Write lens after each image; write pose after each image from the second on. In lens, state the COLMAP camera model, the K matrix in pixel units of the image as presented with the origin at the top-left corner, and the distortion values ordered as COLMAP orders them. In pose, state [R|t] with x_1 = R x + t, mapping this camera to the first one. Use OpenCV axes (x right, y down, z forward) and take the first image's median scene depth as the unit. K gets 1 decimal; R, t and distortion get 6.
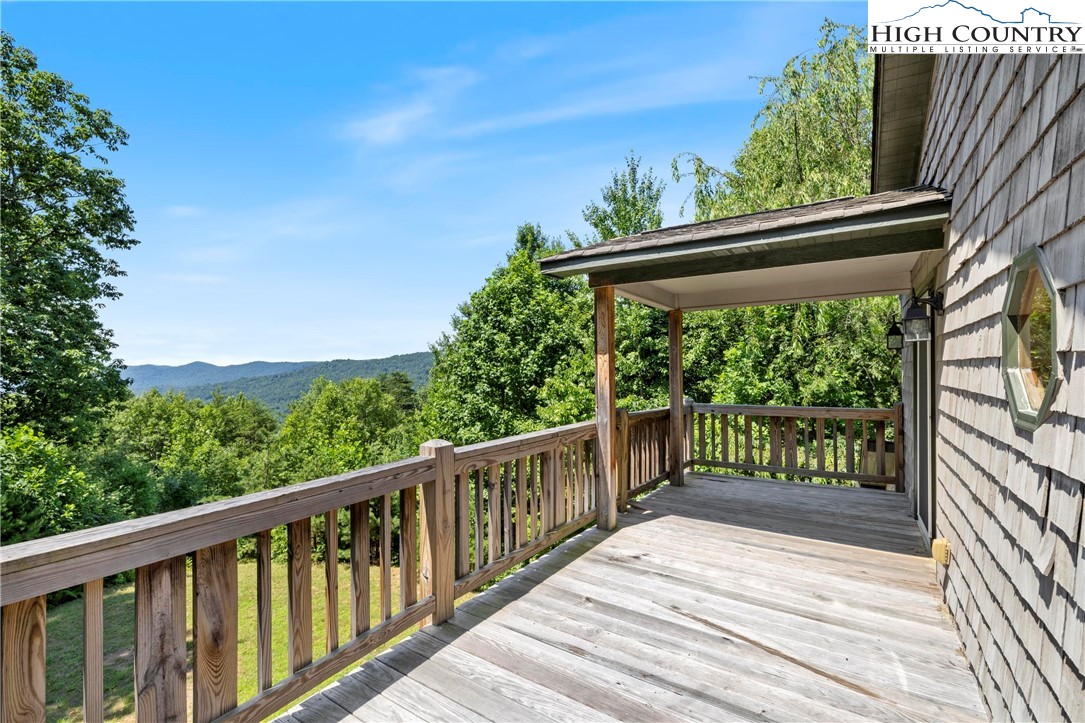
lens RADIAL K [[484.0, 0, 549.5], [0, 484.0, 360.0], [0, 0, 1]] dist [0.008494, 0.000013]
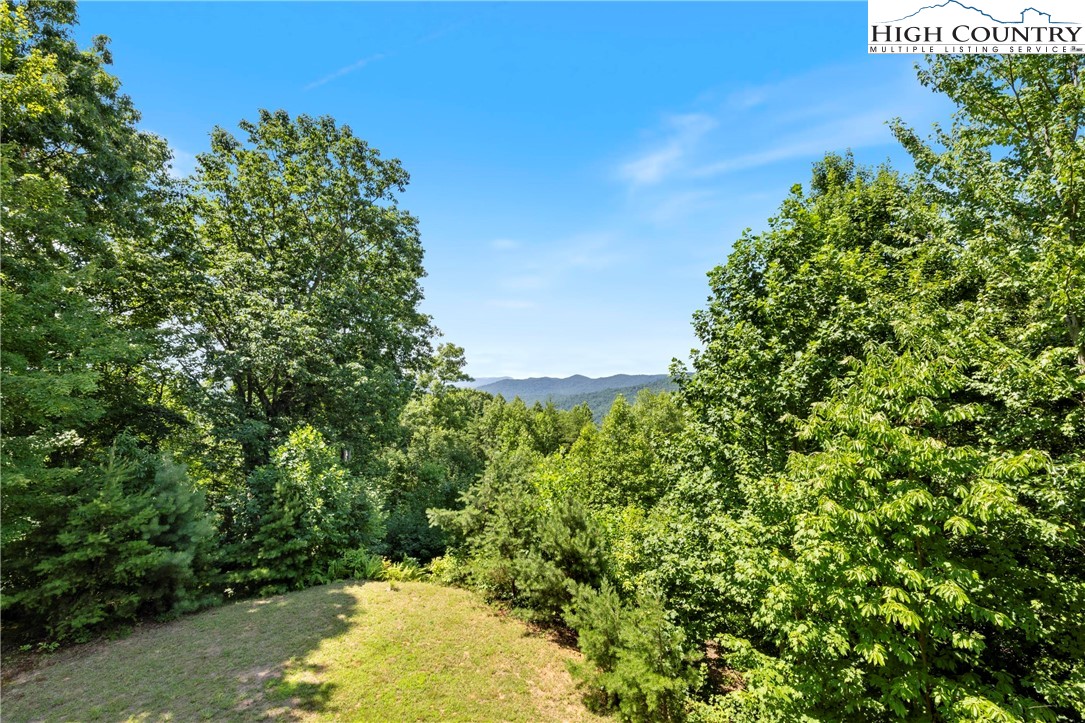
lens RADIAL K [[484.0, 0, 542.5], [0, 484.0, 365.5], [0, 0, 1]] dist [0.008494, 0.000013]
pose [[0.752869, -0.013397, -0.658034, 0.155916], [0.003075, 0.999854, -0.016838, 0.006605], [0.658163, 0.010653, 0.752800, 0.493957]]
